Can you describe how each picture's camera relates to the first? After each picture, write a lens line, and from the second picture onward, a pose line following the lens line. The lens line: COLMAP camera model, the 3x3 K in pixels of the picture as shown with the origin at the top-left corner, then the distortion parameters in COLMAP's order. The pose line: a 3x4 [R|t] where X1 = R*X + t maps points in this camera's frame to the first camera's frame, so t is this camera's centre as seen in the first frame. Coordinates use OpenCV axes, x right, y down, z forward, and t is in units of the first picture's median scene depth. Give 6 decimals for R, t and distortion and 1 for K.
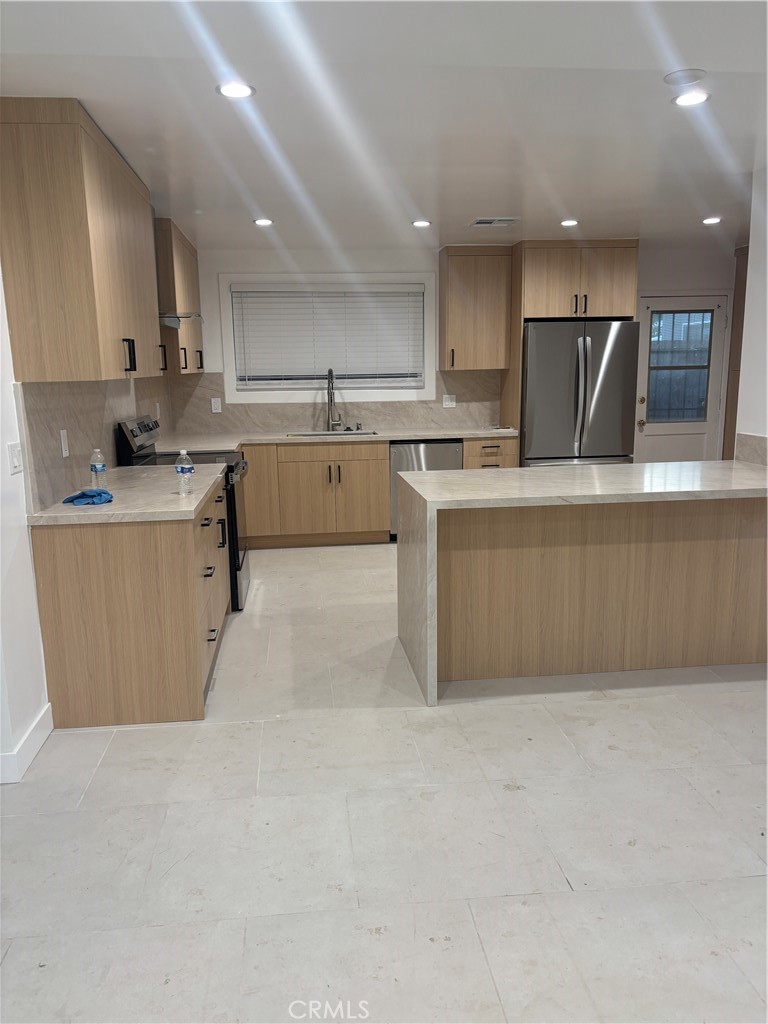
lens RADIAL K [[747.0, 0, 384.0], [0, 747.0, 512.0], [0, 0, 1]] dist [0.000659, -0.001309]
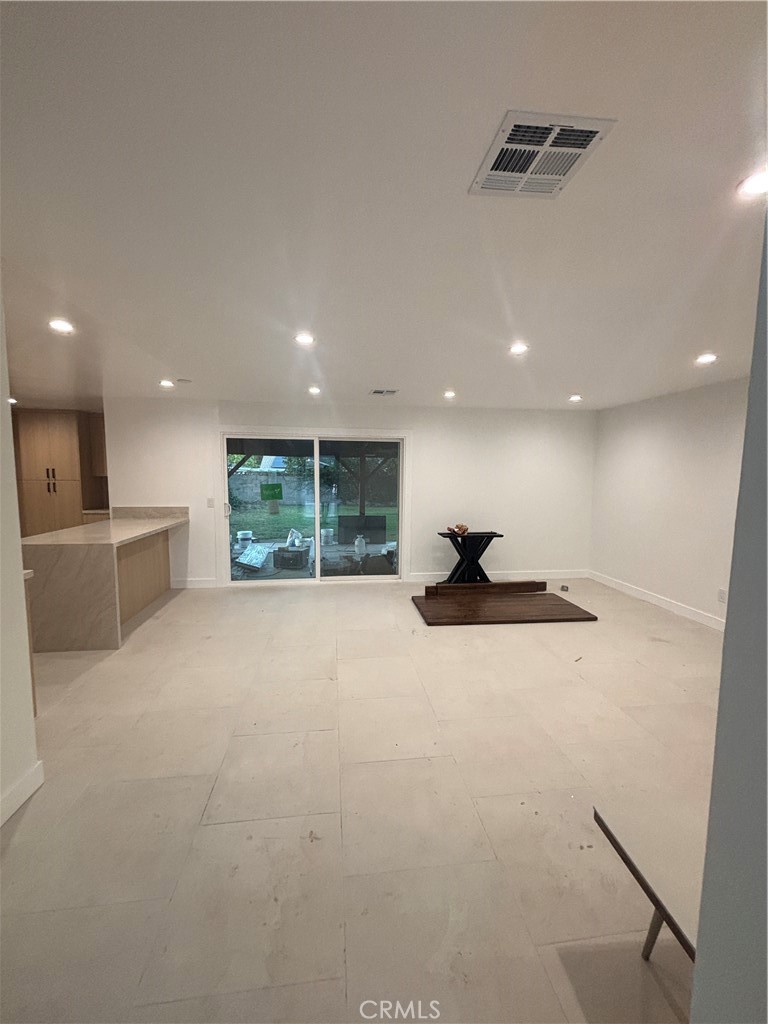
lens RADIAL K [[409.3, 0, 379.7], [0, 409.3, 513.4], [0, 0, 1]] dist [0.001332, 0.000873]
pose [[-0.018612, -0.073990, 0.997085, -0.528787], [0.181472, 0.980444, 0.076143, -0.025188], [-0.983220, 0.182360, -0.004821, 0.136762]]
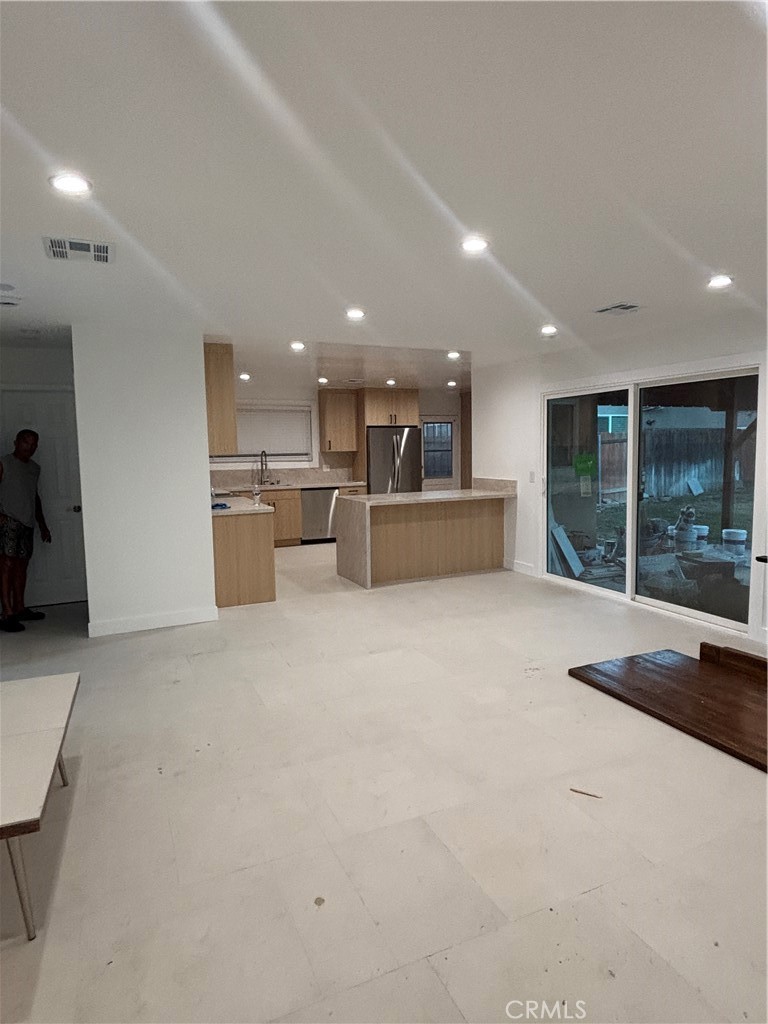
lens RADIAL K [[593.1, 0, 384.0], [0, 593.1, 512.0], [0, 0, 1]] dist [0.002596, -0.000874]
pose [[0.947734, -0.028634, 0.317773, -0.257443], [0.055834, 0.995480, -0.076819, 0.085134], [-0.314137, 0.090547, 0.945050, -0.446987]]
